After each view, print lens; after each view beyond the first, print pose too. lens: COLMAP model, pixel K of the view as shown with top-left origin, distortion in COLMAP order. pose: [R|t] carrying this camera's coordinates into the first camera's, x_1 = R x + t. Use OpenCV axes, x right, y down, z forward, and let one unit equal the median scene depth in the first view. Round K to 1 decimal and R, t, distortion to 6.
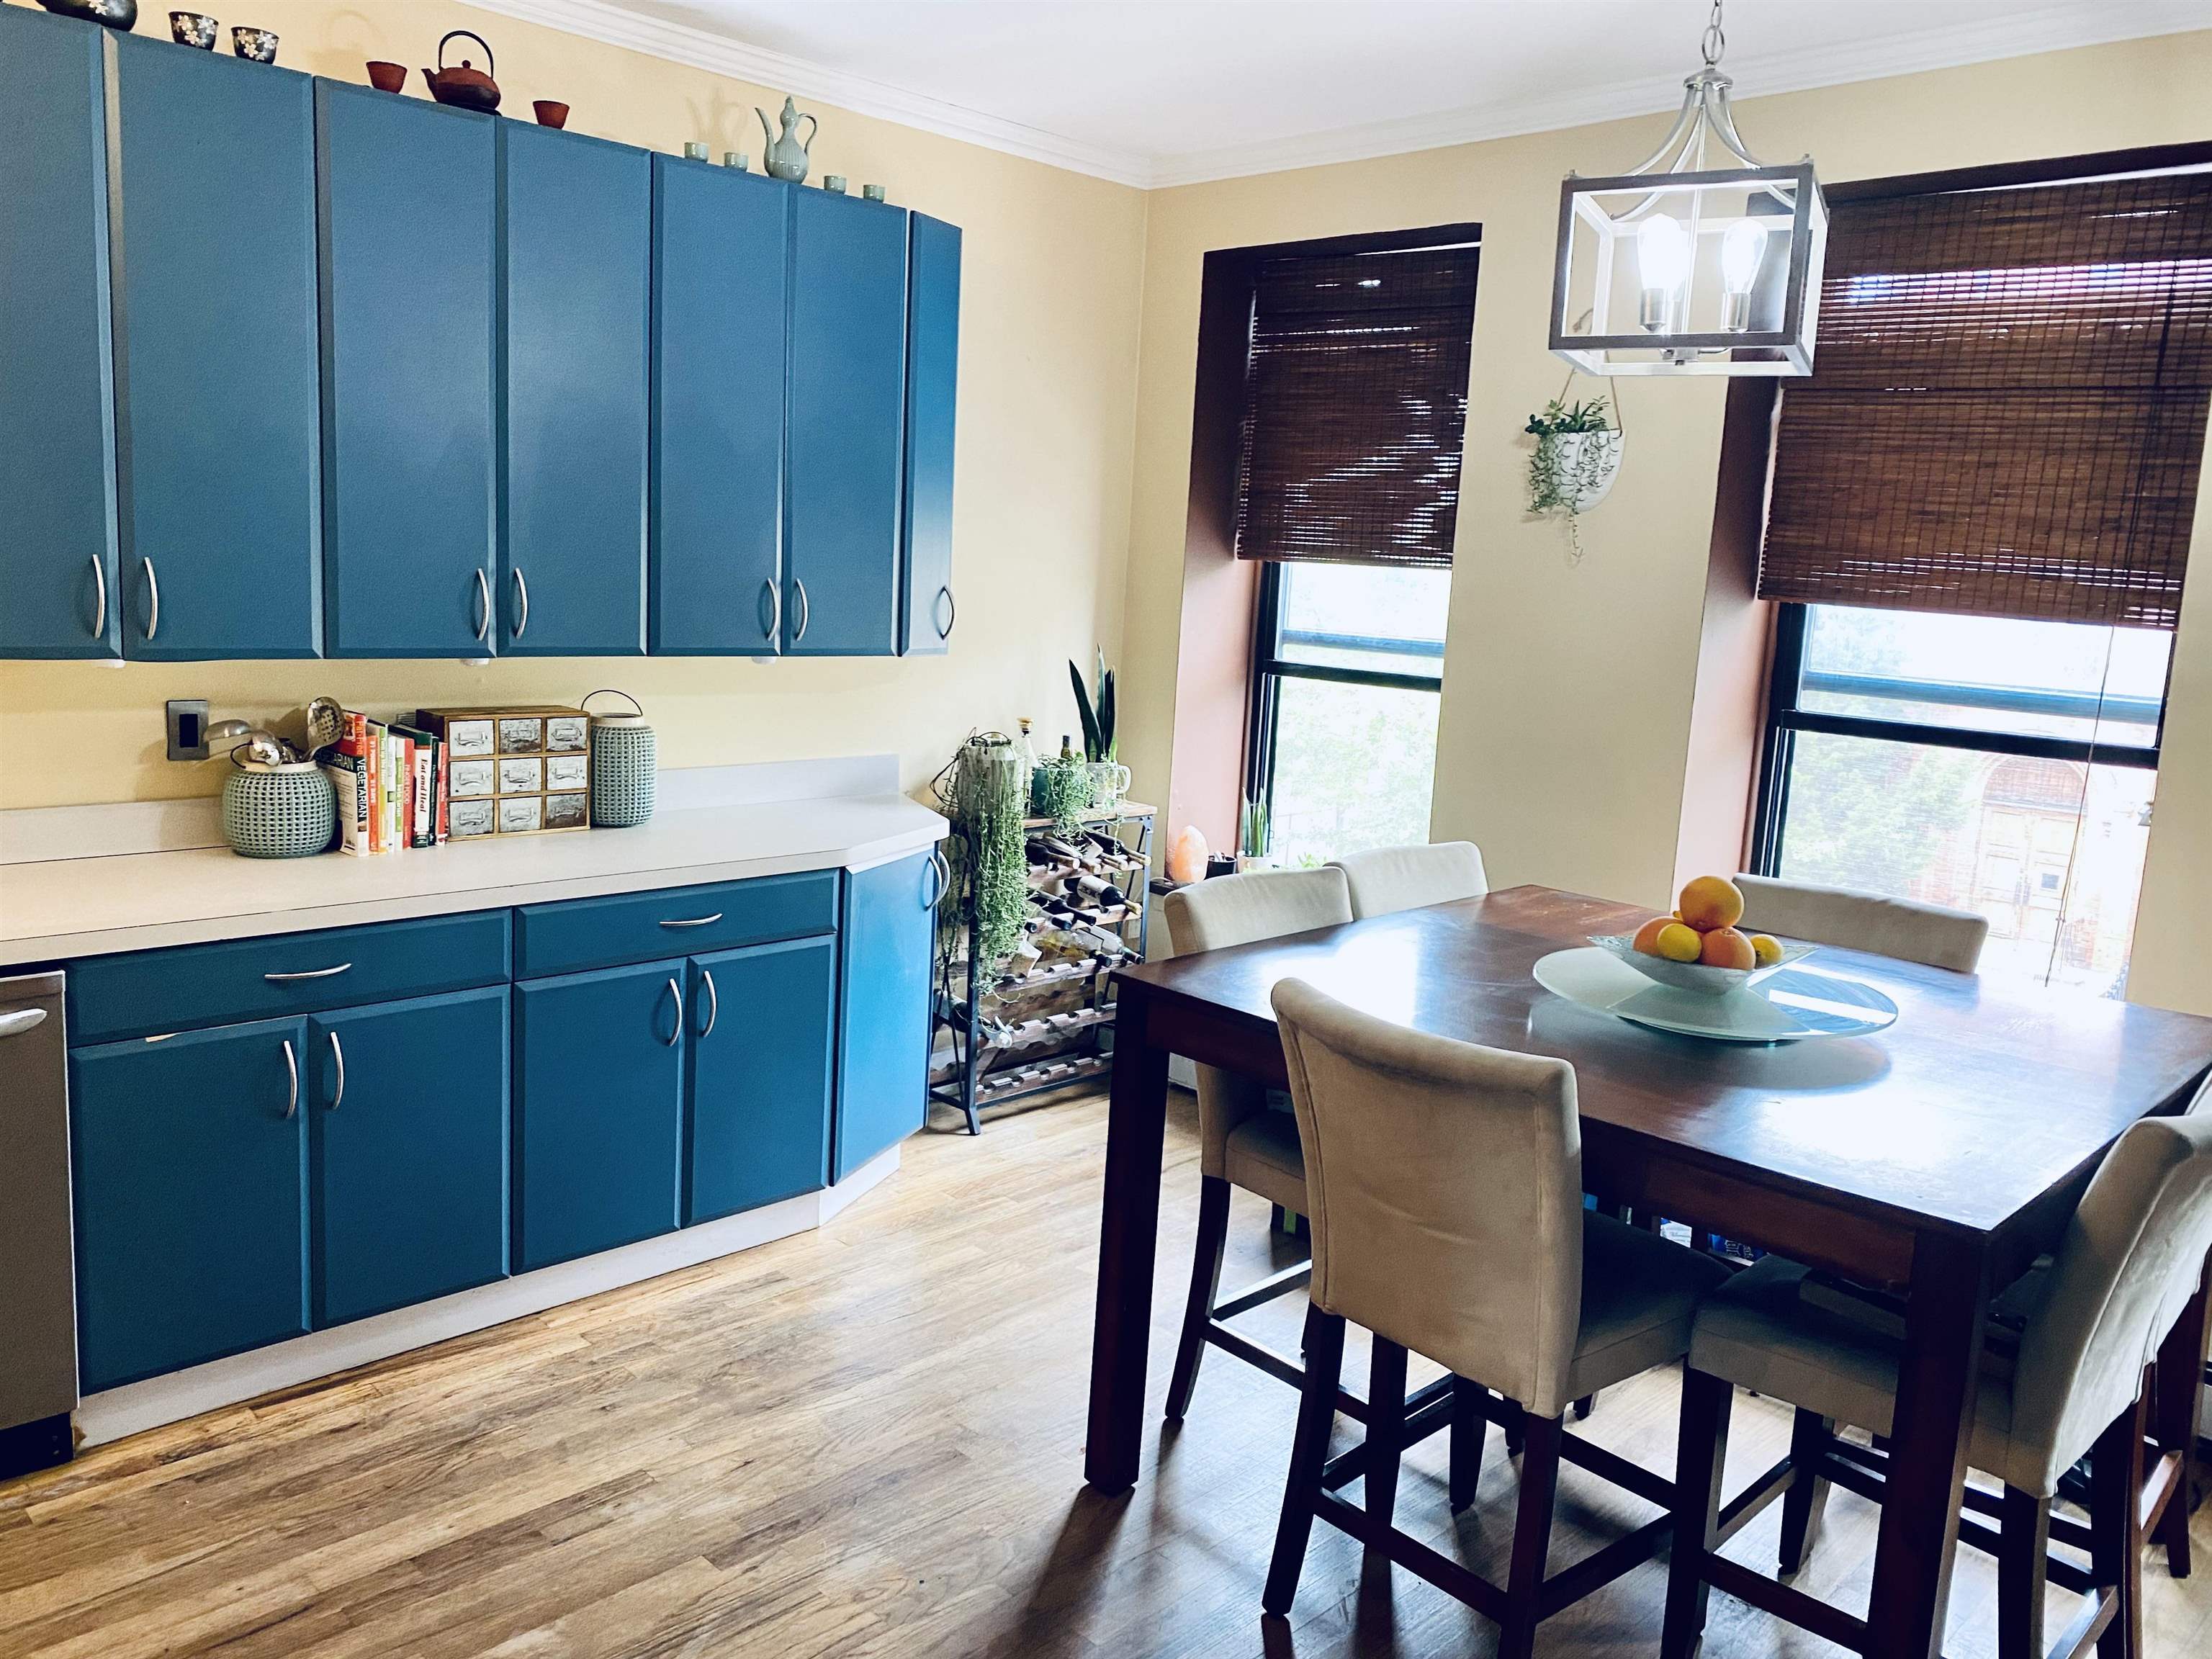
lens RADIAL K [[1668.9, 0, 1144.6], [0, 1668.9, 786.3], [0, 0, 1]] dist [0.119206, -0.259703]
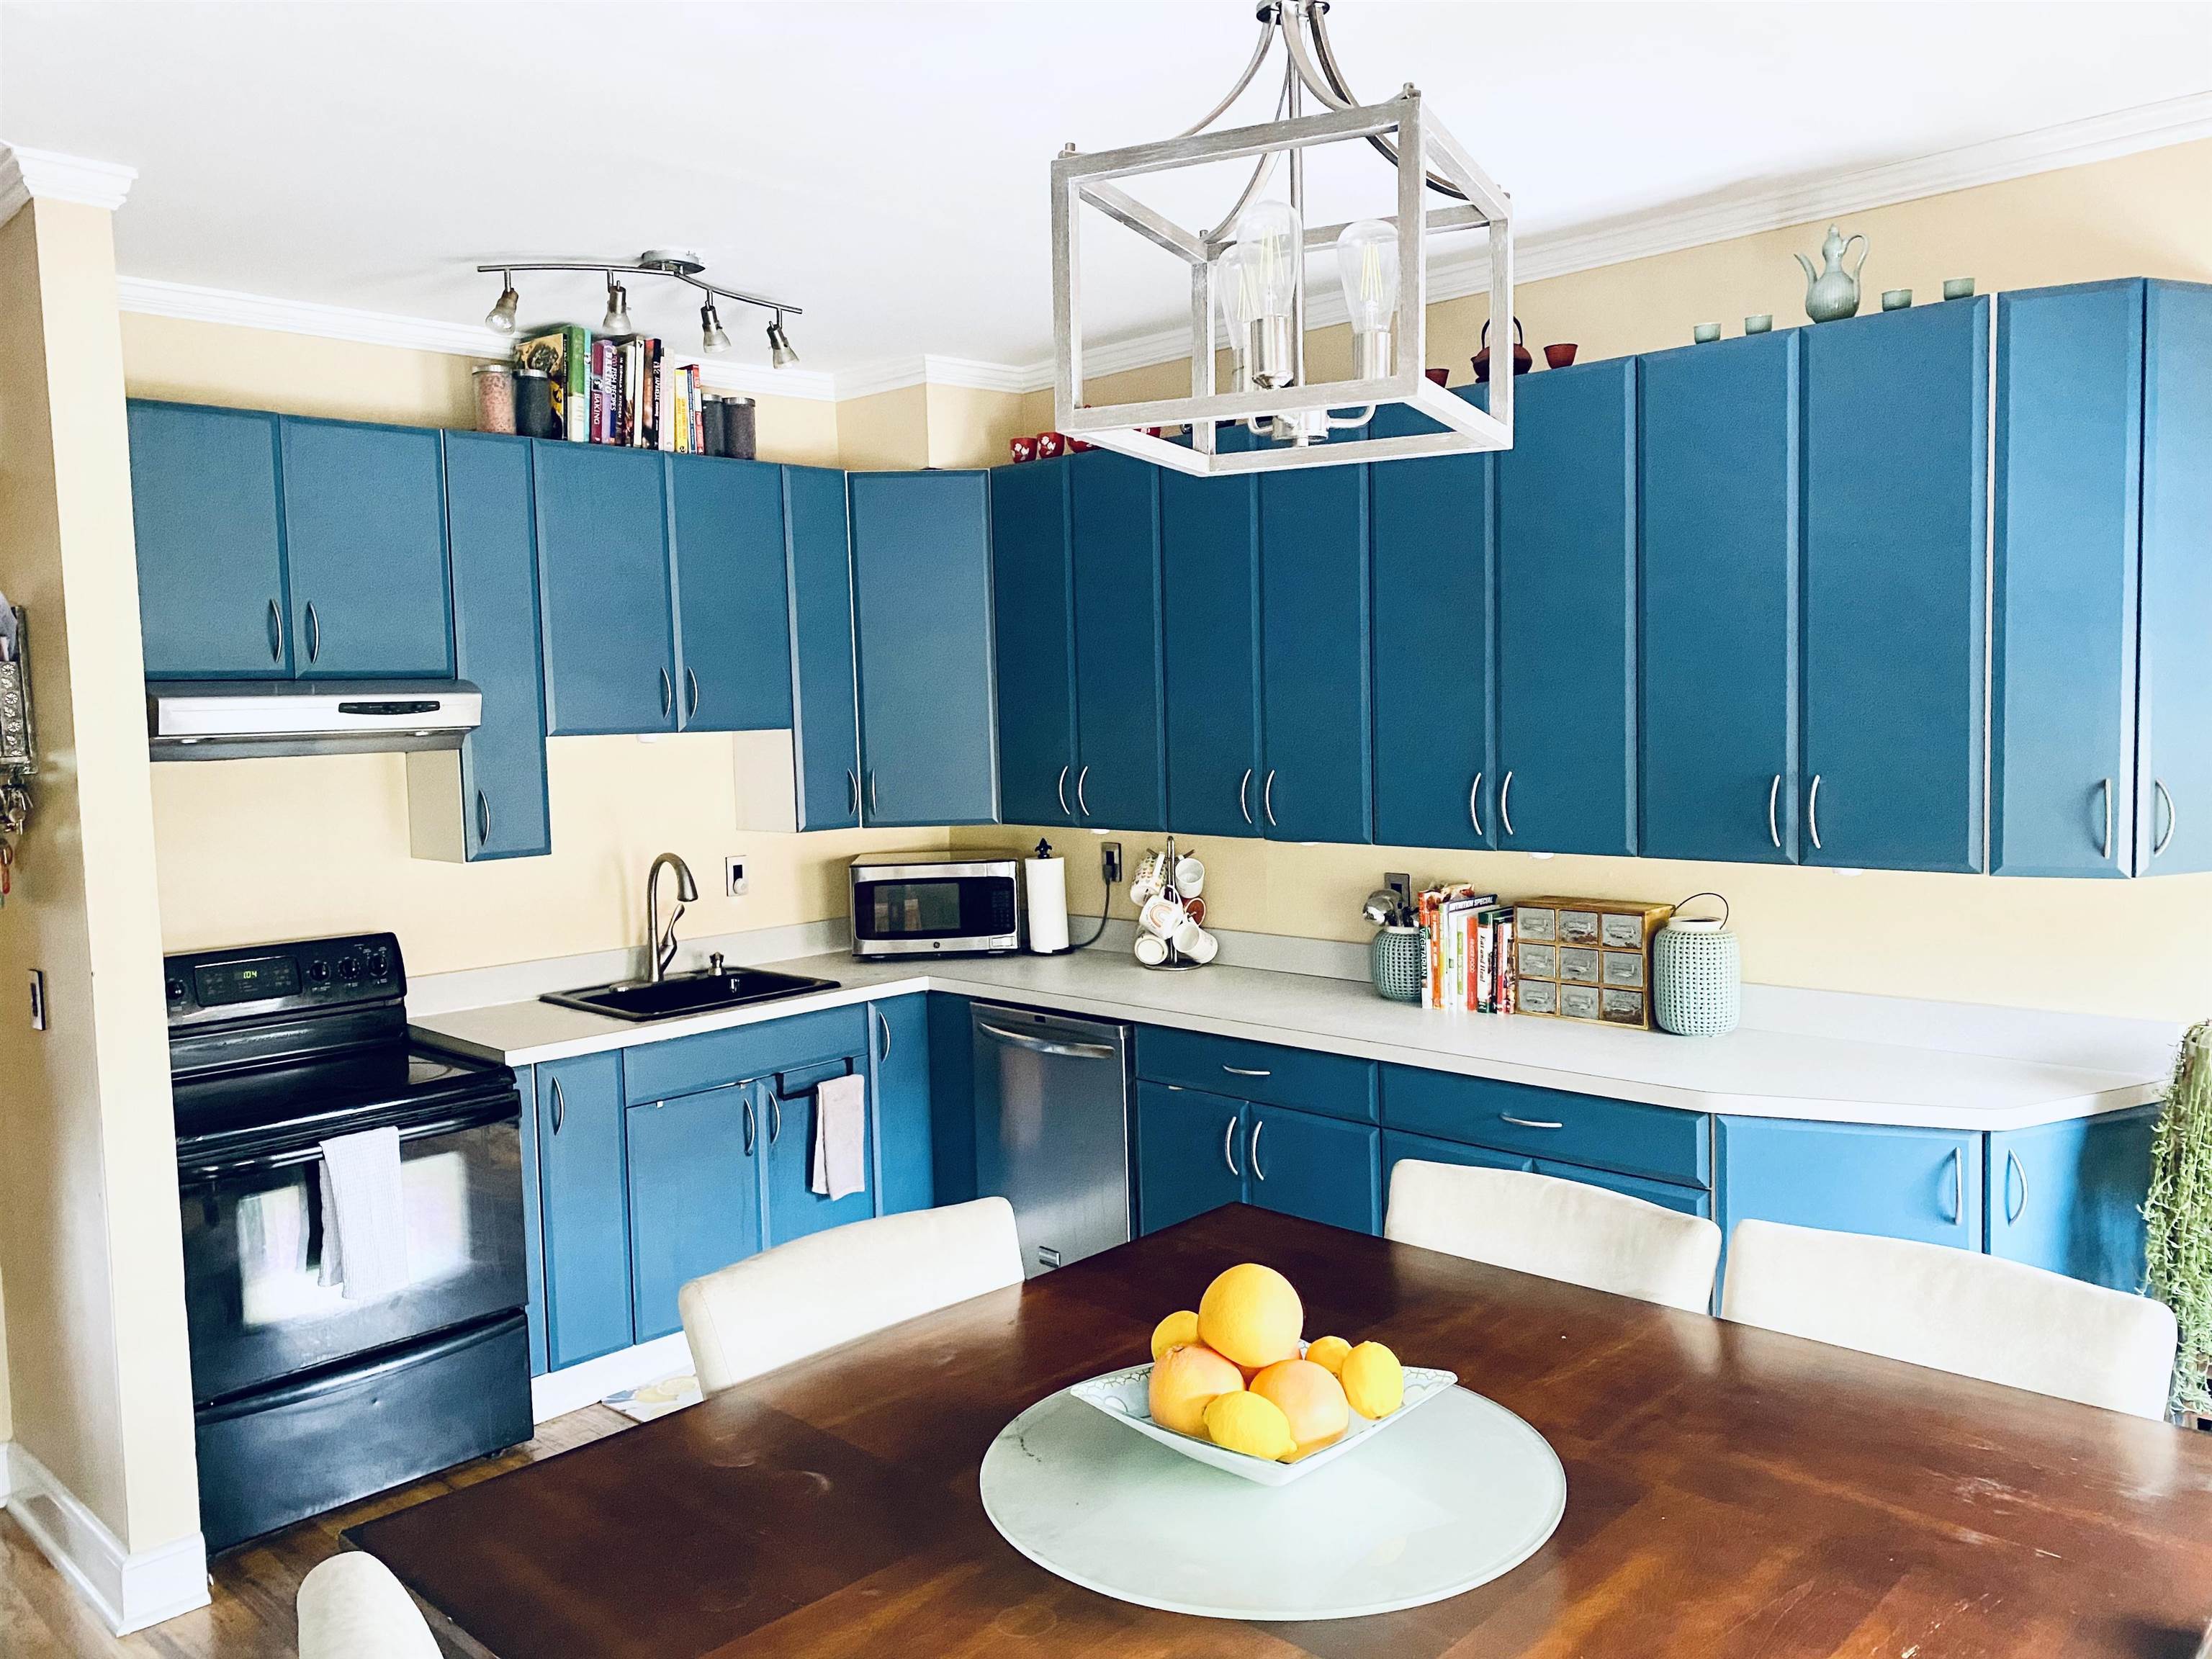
lens RADIAL K [[1683.3, 0, 1106.0], [0, 1683.3, 829.5], [0, 0, 1]] dist [0.046182, -0.068719]
pose [[0.001591, 0.016389, -0.999864, 0.614733], [-0.121076, 0.992513, 0.016076, -0.064046], [0.992642, 0.121034, 0.003563, 0.612544]]
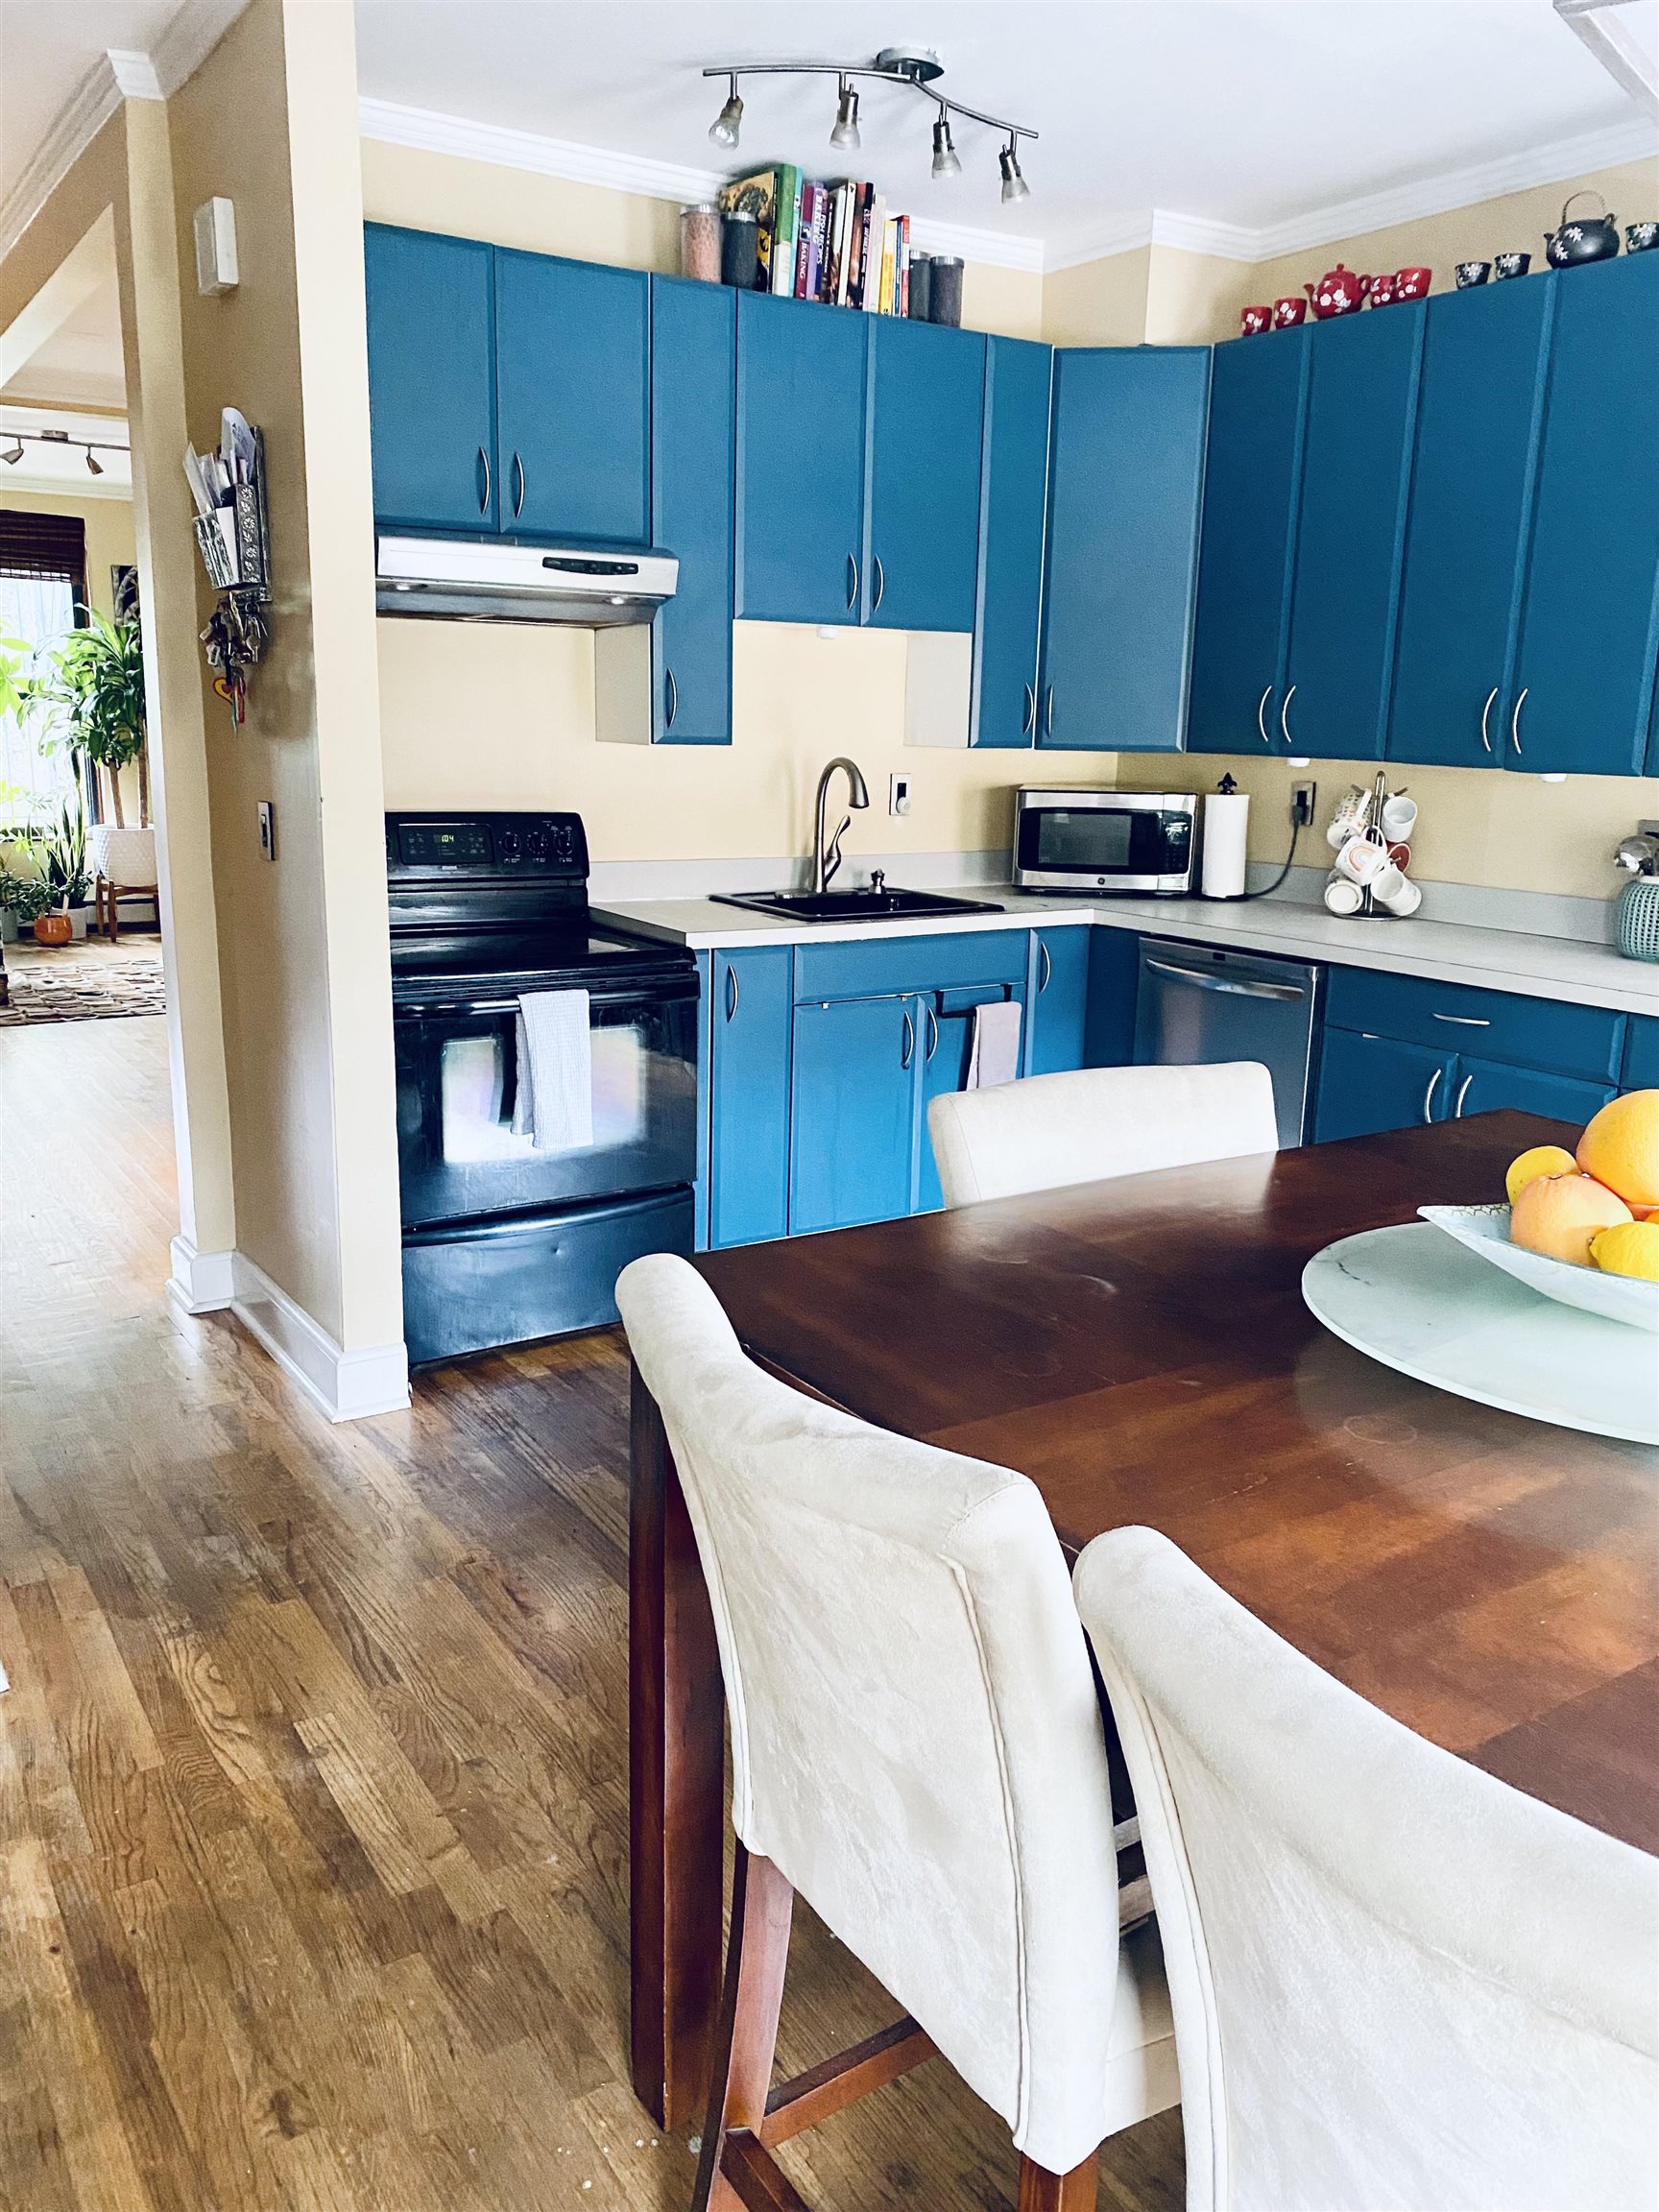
lens RADIAL K [[1683.3, 0, 838.3], [0, 1683.3, 1103.2], [0, 0, 1]] dist [0.046182, -0.068719]
pose [[-0.208041, 0.157231, -0.965400, 0.578348], [-0.179571, 0.964080, 0.195713, 0.002767], [0.961495, 0.214074, -0.172334, 0.565313]]
